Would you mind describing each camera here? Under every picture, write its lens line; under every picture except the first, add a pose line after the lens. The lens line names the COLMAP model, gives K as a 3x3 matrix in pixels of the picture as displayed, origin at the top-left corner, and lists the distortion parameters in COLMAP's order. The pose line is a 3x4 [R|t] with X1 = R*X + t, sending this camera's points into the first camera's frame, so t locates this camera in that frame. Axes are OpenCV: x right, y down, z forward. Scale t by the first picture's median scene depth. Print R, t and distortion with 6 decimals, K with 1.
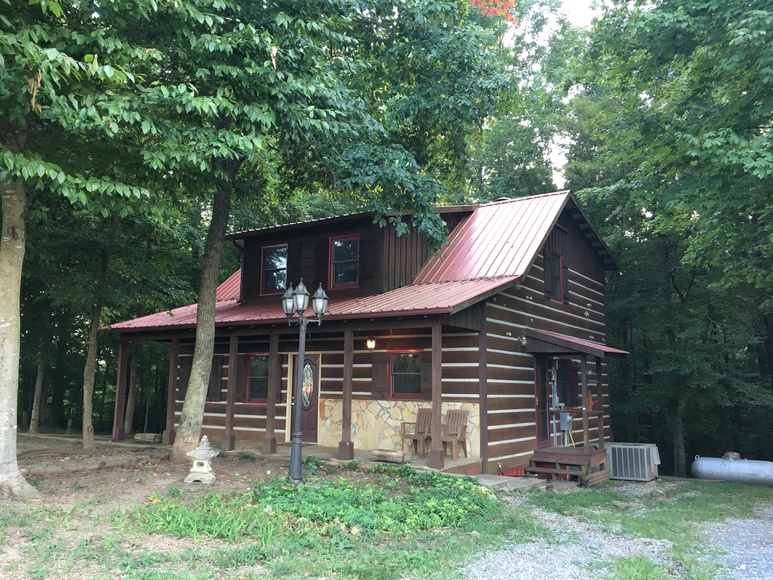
lens RADIAL K [[659.0, 0, 385.9], [0, 659.0, 290.2], [0, 0, 1]] dist [0.053088, -0.045144]
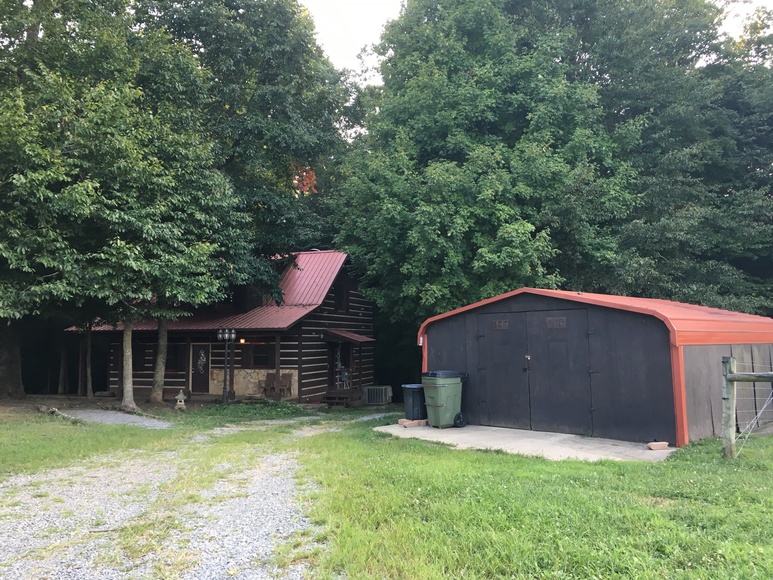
lens RADIAL K [[659.0, 0, 385.2], [0, 659.0, 289.0], [0, 0, 1]] dist [0.053088, -0.045144]
pose [[0.965661, 0.000167, 0.259805, -0.119778], [-0.018553, 0.997491, 0.068318, -0.206972], [-0.259142, -0.070792, 0.963241, -0.948345]]
